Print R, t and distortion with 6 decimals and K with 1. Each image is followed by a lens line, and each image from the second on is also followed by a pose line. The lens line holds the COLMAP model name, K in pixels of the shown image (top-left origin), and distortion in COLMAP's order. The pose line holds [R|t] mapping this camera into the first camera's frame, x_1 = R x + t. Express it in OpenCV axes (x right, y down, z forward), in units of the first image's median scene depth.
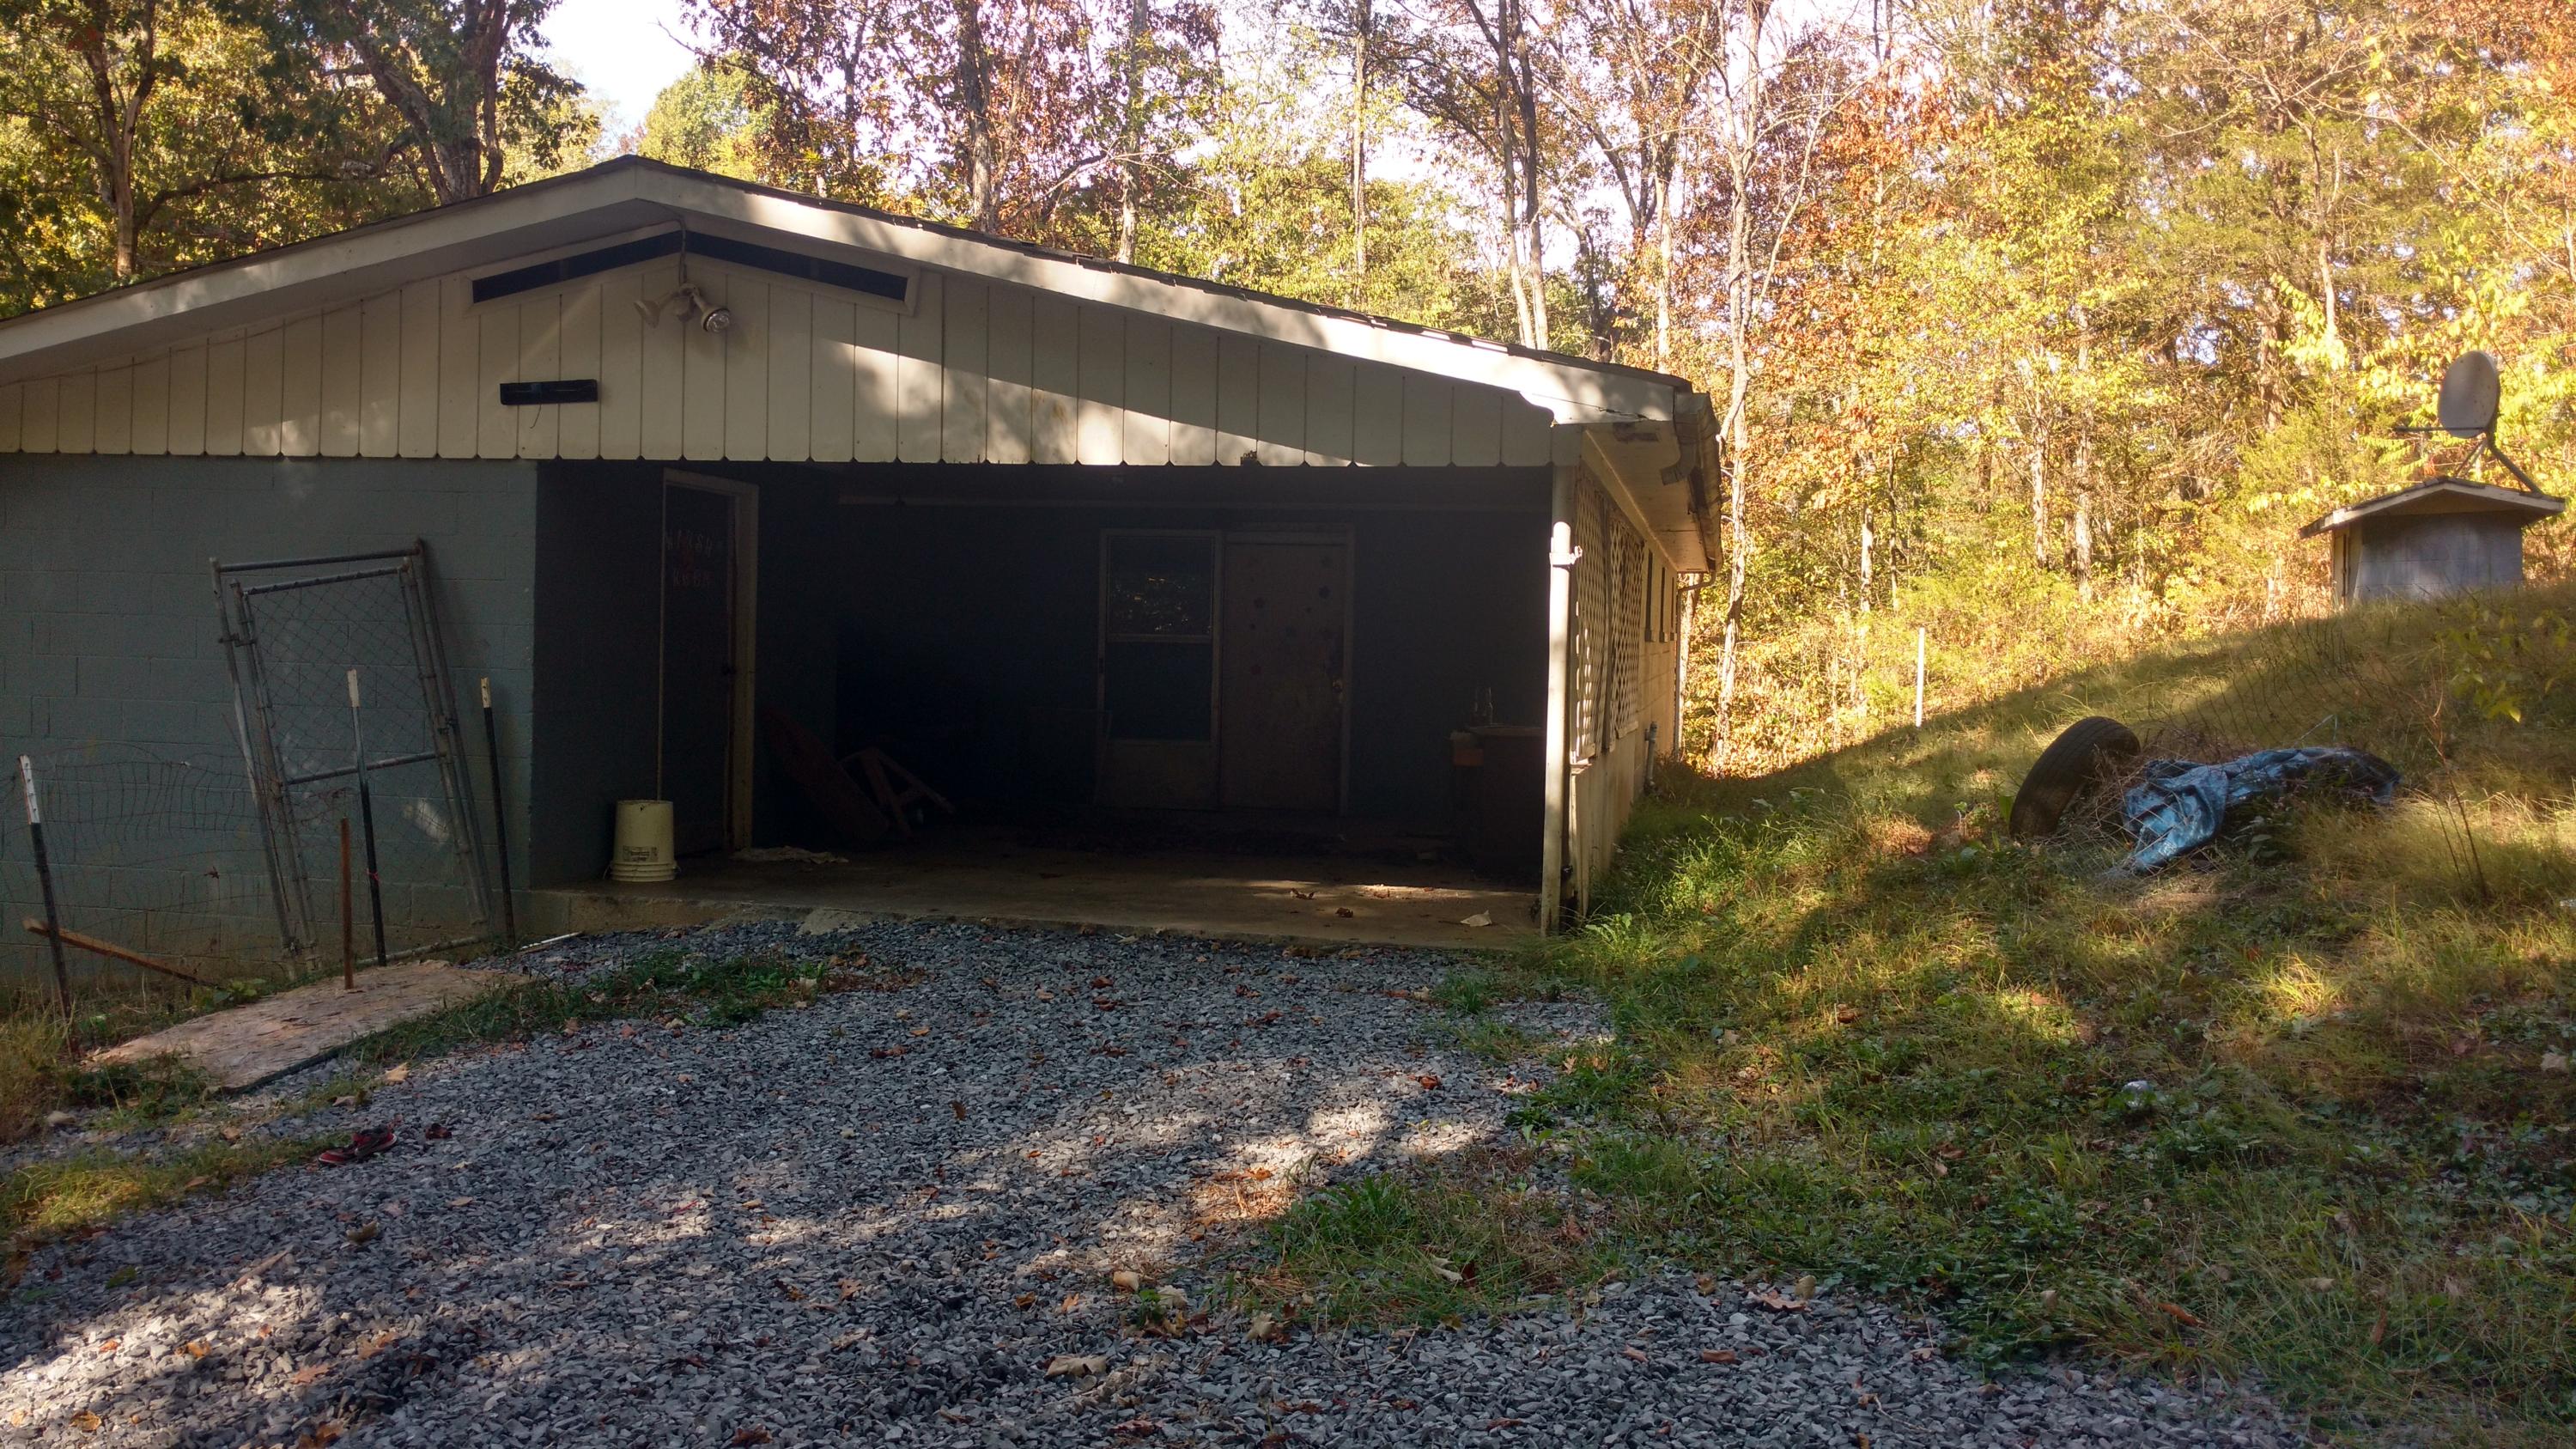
lens RADIAL K [[2026.1, 0, 1288.0], [0, 2026.1, 726.2], [0, 0, 1]] dist [0.009015, 0.000506]
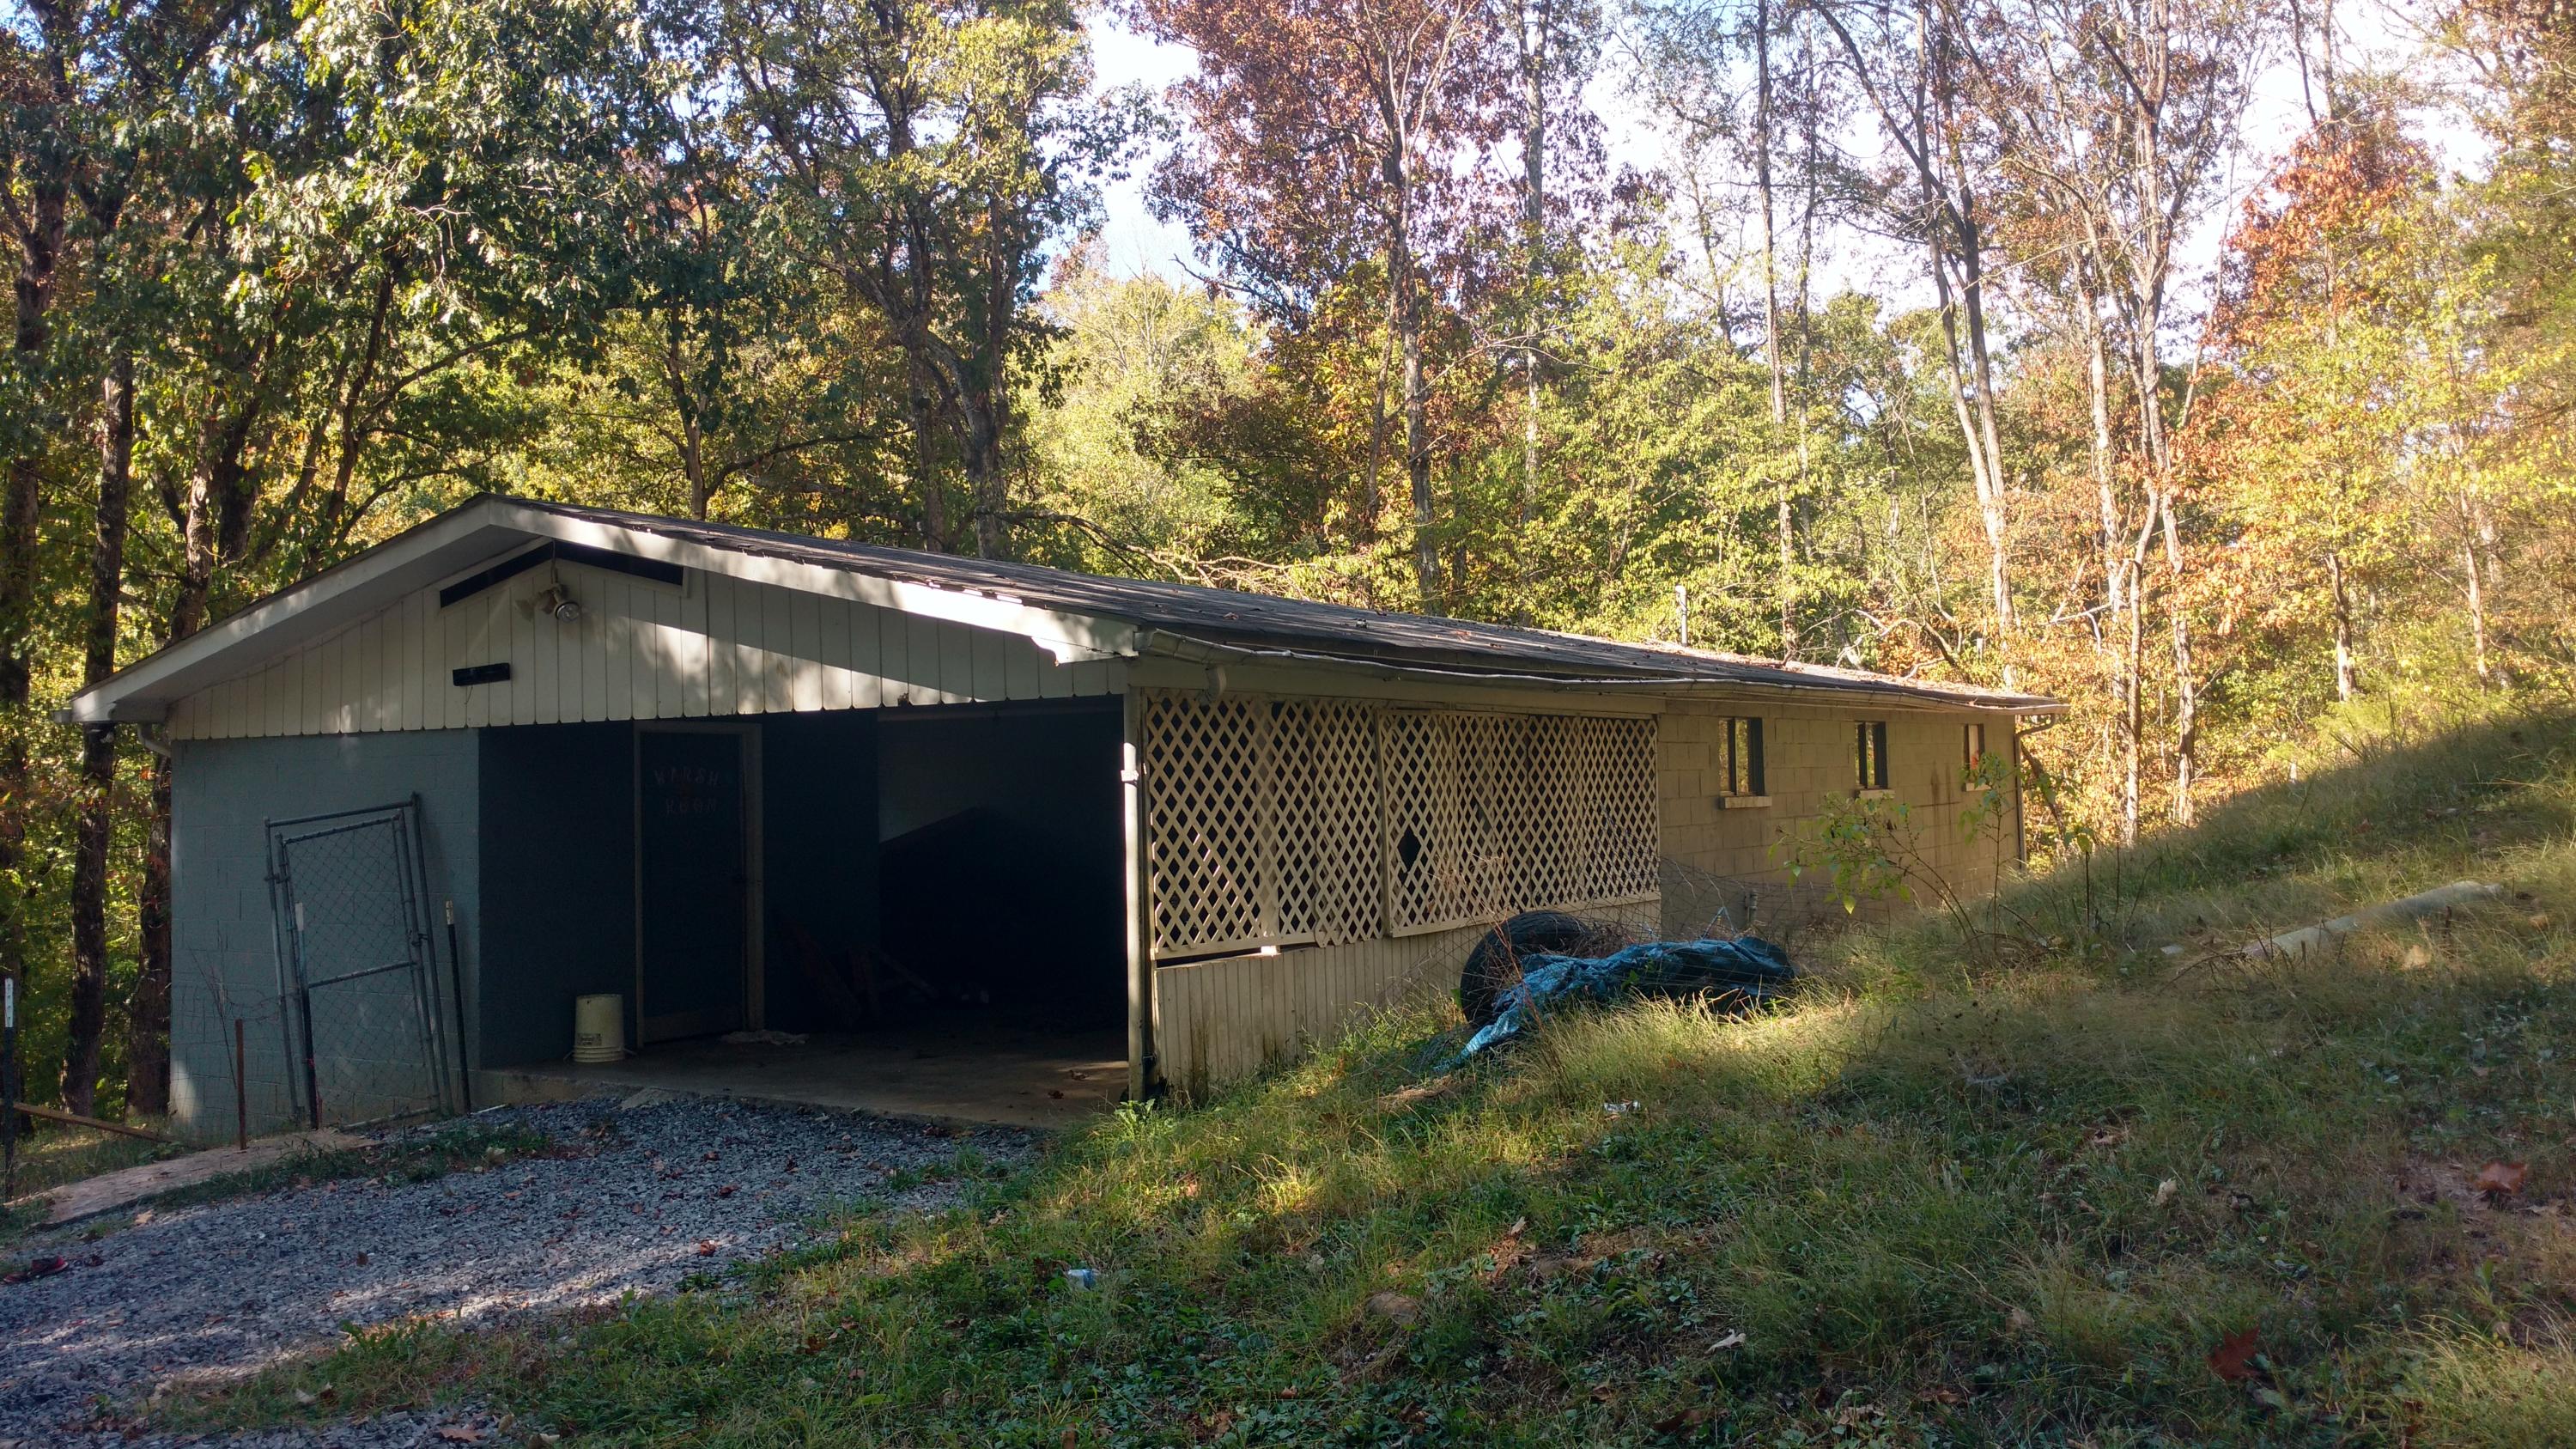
lens RADIAL K [[2026.1, 0, 1282.4], [0, 2026.1, 720.6], [0, 0, 1]] dist [0.009015, 0.000506]
pose [[0.939905, -0.056152, -0.336786, 0.543094], [0.030490, 0.996247, -0.081010, -0.018050], [0.340071, 0.065873, 0.938090, -0.019463]]
